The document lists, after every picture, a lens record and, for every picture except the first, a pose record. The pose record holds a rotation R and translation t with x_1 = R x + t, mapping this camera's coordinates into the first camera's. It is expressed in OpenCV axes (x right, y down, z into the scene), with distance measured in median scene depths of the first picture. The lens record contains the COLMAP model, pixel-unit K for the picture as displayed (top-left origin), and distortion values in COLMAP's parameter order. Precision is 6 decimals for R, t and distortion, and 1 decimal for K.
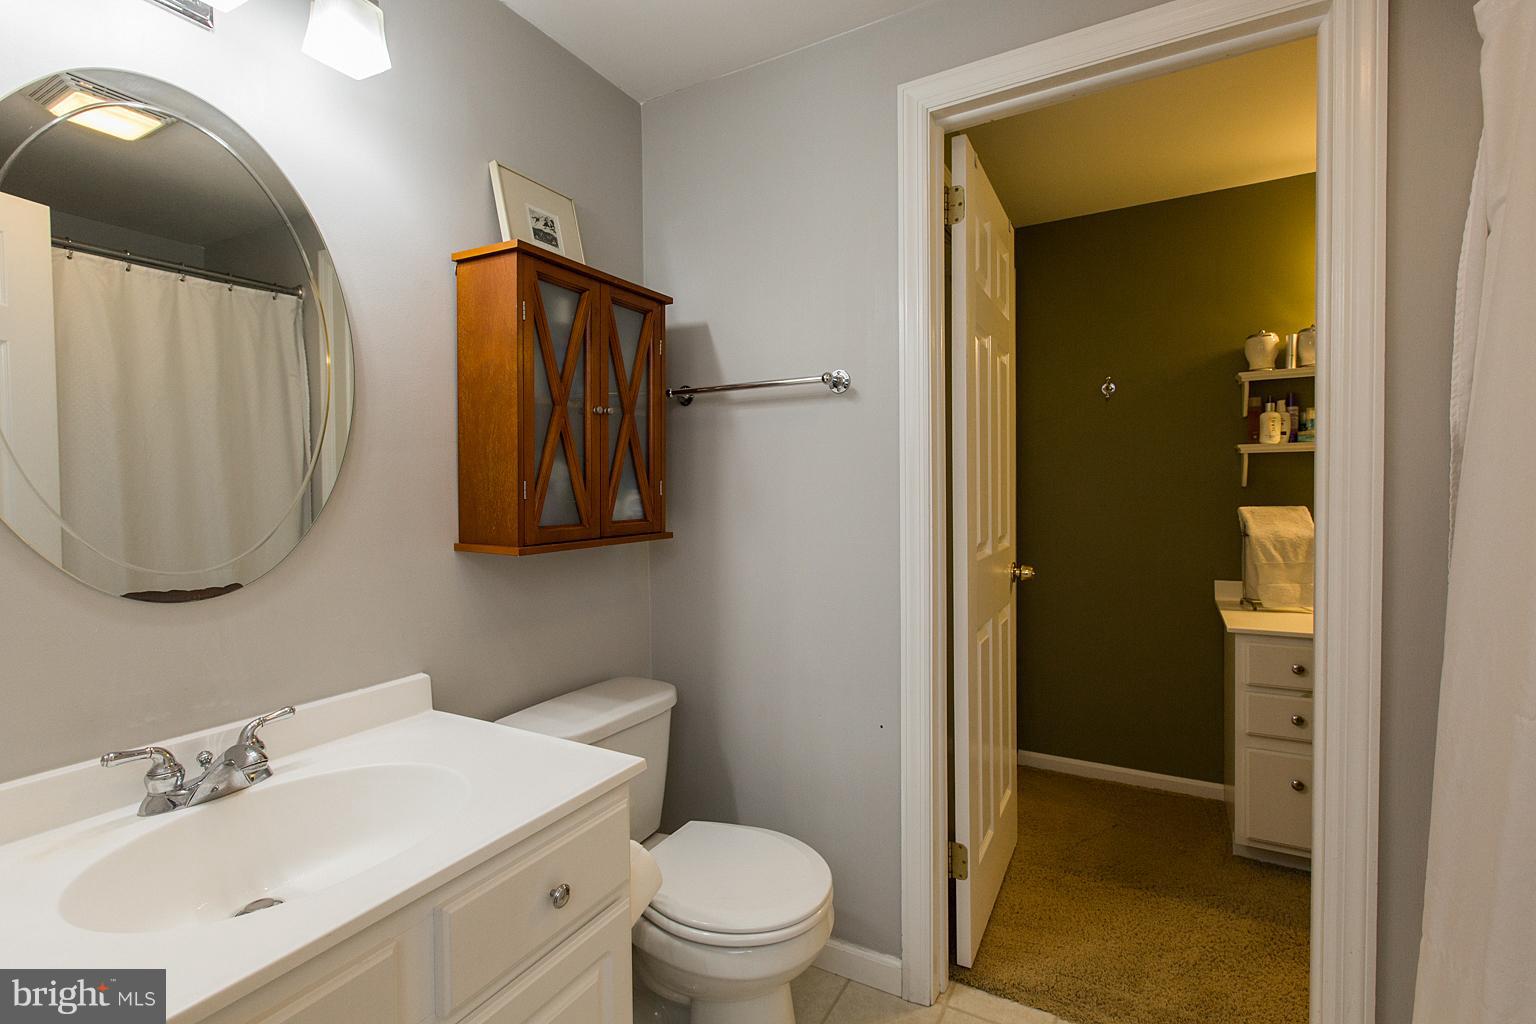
lens RADIAL K [[692.4, 0, 768.0], [0, 692.4, 512.0], [0, 0, 1]] dist [-0.000366, -0.000070]
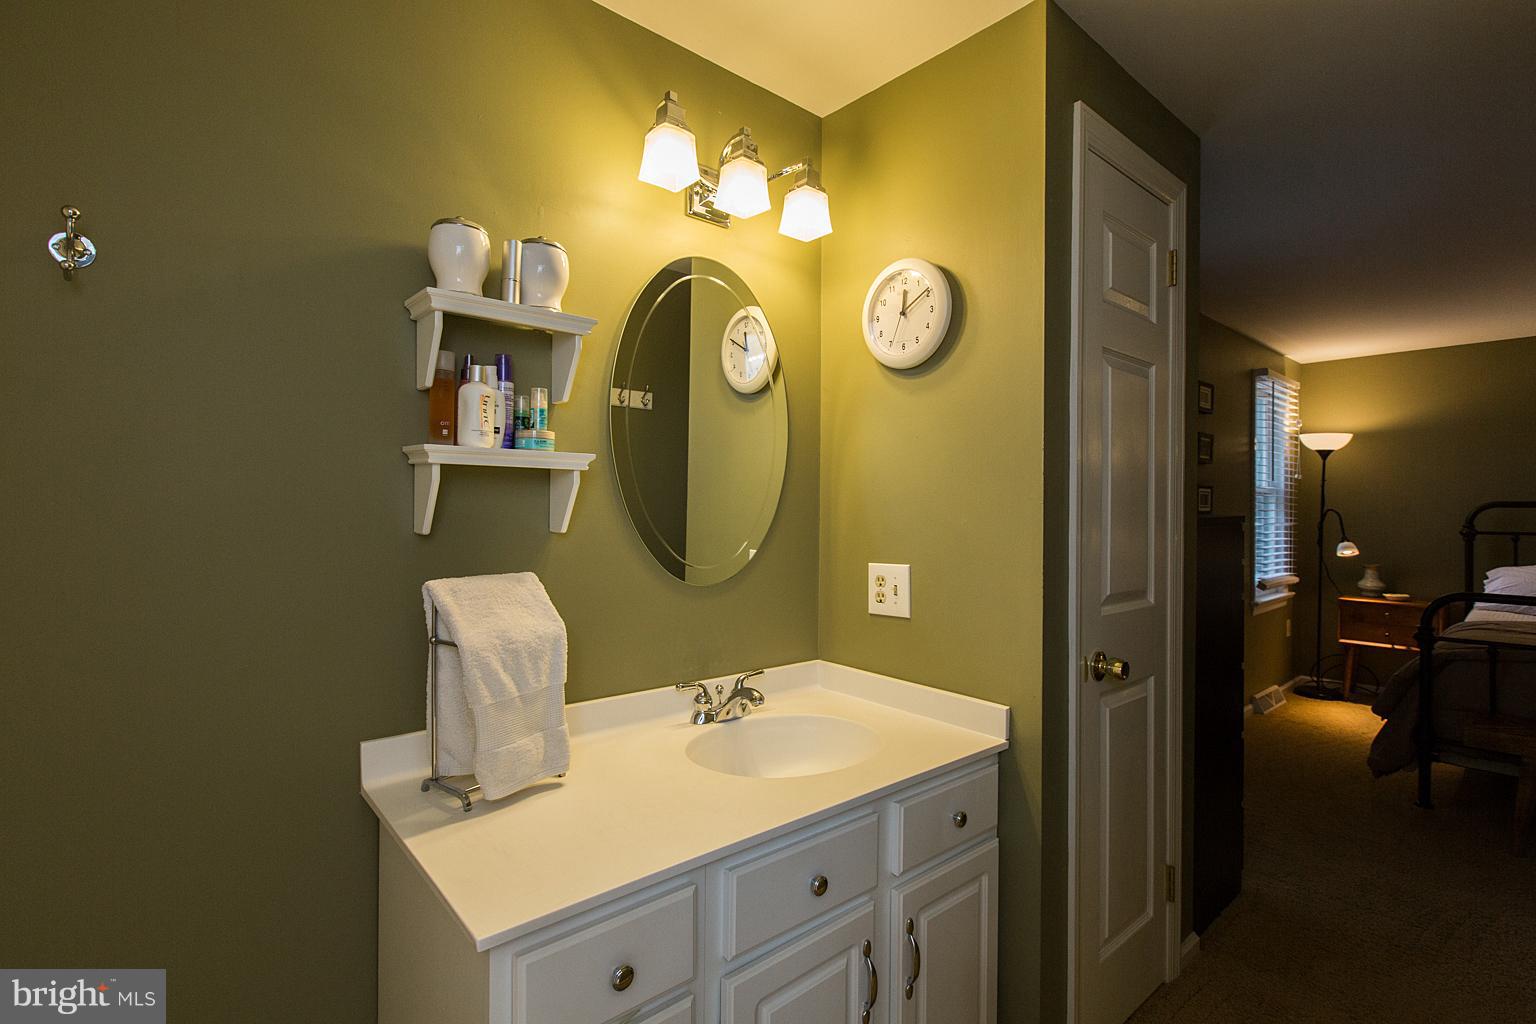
lens RADIAL K [[730.5, 0, 766.9], [0, 730.5, 499.8], [0, 0, 1]] dist [-0.000114, 0.001015]
pose [[0.341564, 0.022835, 0.939581, 0.307577], [0.018239, 0.999355, -0.030918, -0.041957], [-0.939681, 0.027698, 0.340928, 0.630315]]
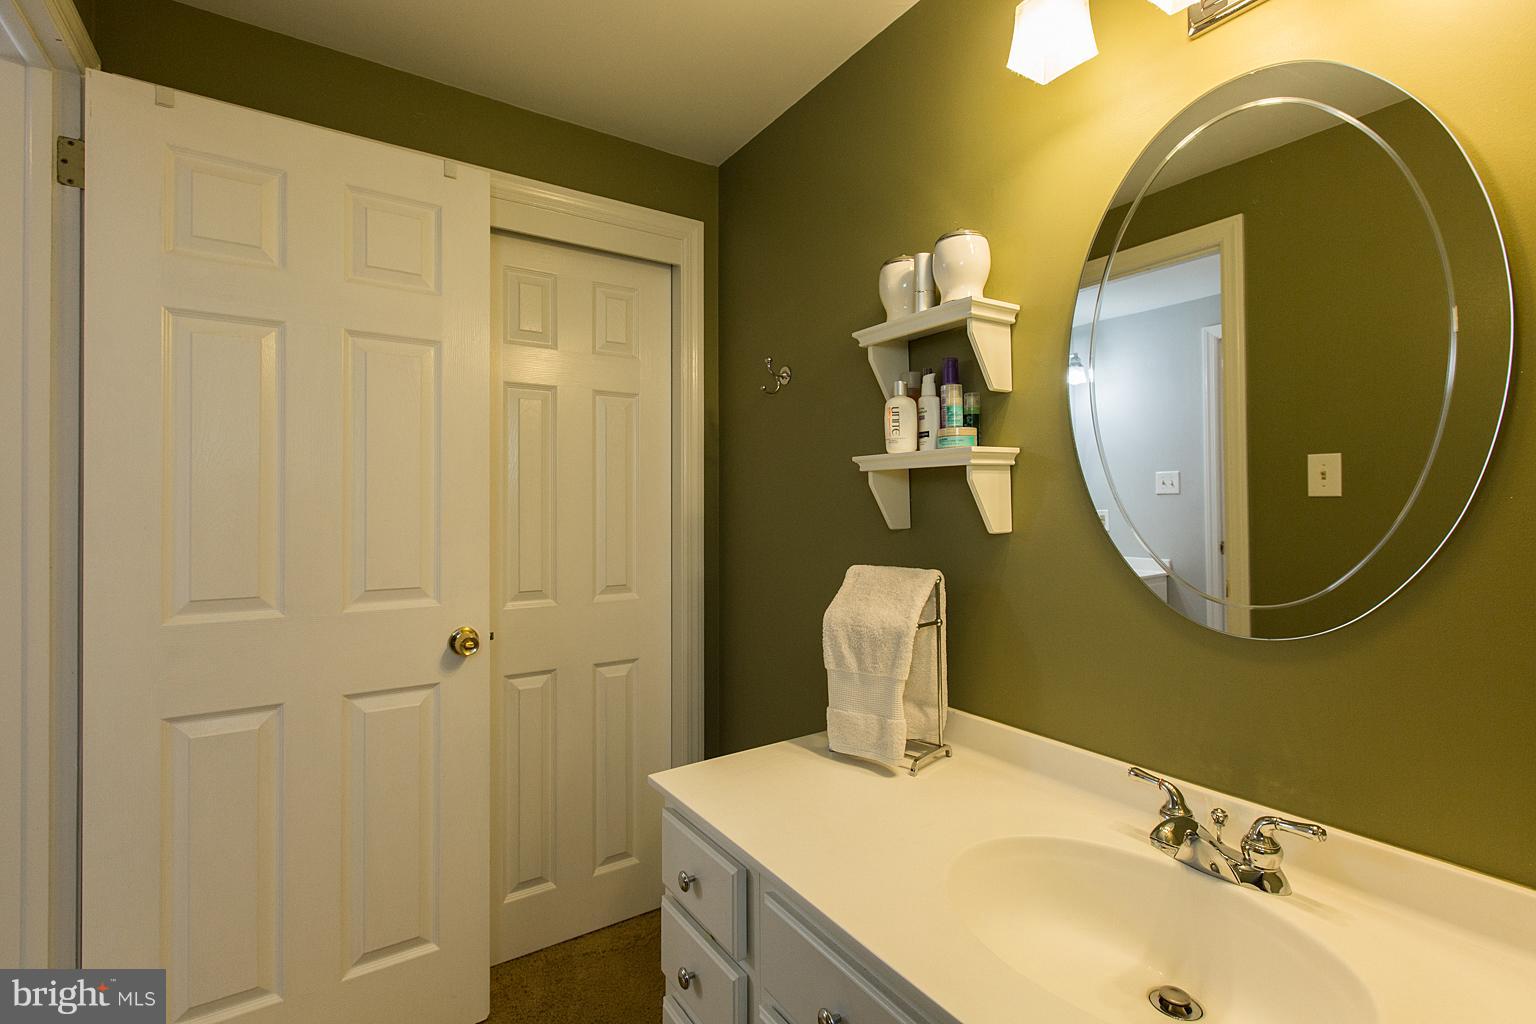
lens RADIAL K [[692.4, 0, 768.0], [0, 692.4, 512.0], [0, 0, 1]] dist [-0.000366, -0.000070]
pose [[0.886960, 0.013427, -0.461651, 0.890200], [-0.025955, 0.999447, -0.020798, -0.037934], [0.461117, 0.030429, 0.886818, 0.459419]]
